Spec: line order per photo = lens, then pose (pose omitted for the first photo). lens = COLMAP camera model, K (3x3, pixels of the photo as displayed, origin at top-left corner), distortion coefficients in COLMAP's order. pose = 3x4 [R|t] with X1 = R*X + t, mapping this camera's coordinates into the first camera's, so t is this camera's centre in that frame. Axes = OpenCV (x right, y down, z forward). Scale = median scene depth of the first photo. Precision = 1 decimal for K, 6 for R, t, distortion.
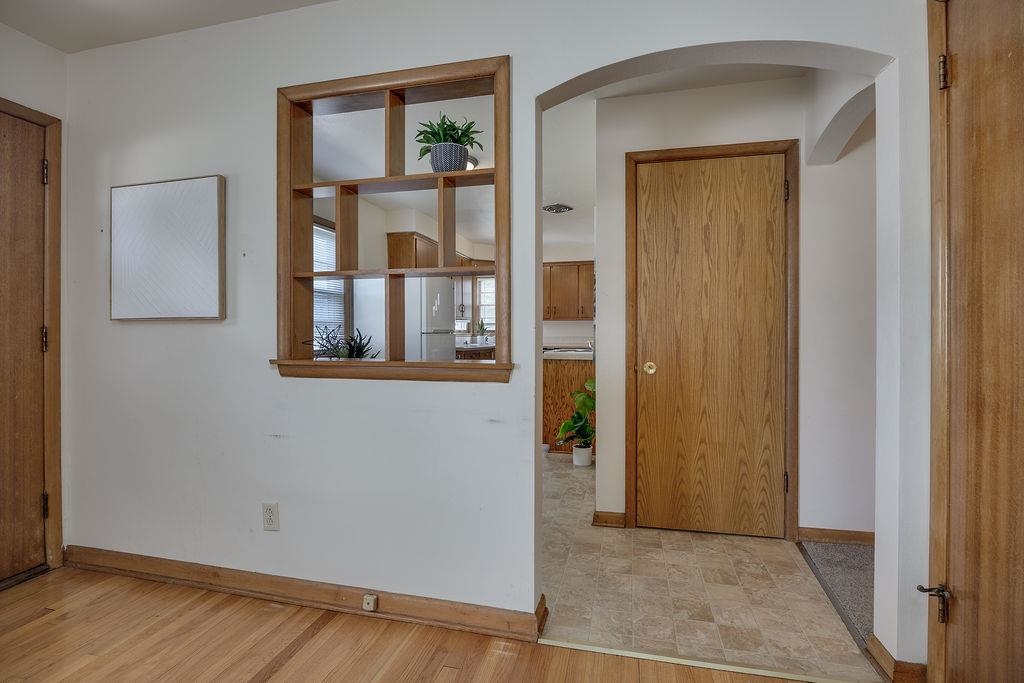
lens RADIAL K [[494.0, 0, 508.6], [0, 494.0, 338.8], [0, 0, 1]] dist [-0.015136, -0.000240]
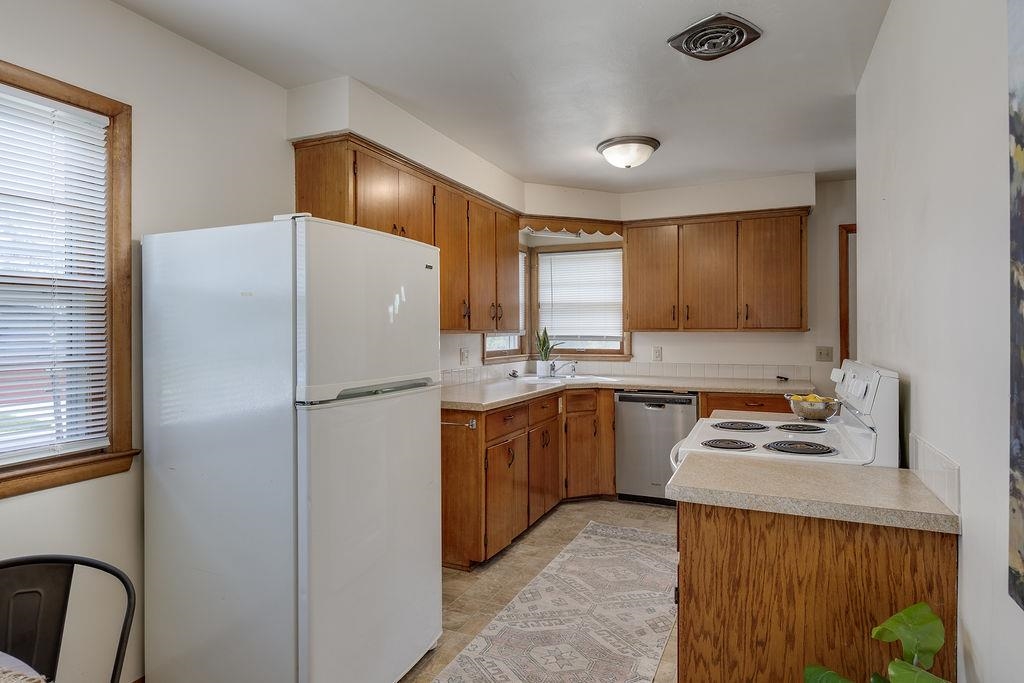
lens RADIAL K [[567.6, 0, 516.0], [0, 567.6, 333.6], [0, 0, 1]] dist [0.021164, 0.000245]
pose [[0.986169, -0.003028, -0.165716, 0.013573], [0.002432, 0.999990, -0.003795, -0.025610], [0.165726, 0.003340, 0.986166, 0.303083]]
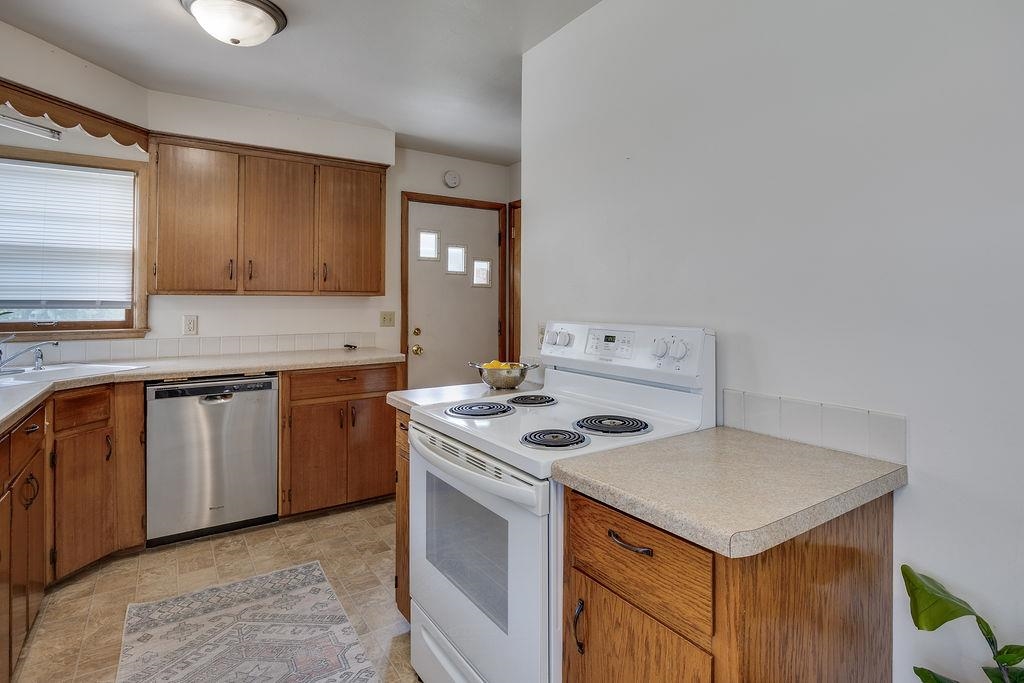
lens RADIAL K [[531.9, 0, 524.2], [0, 531.9, 294.6], [0, 0, 1]] dist [-0.006287, 0.000024]
pose [[0.668397, 0.008206, 0.743759, -0.053216], [0.006545, 0.999836, -0.016913, -0.022183], [-0.743776, 0.016173, 0.668234, 0.423174]]
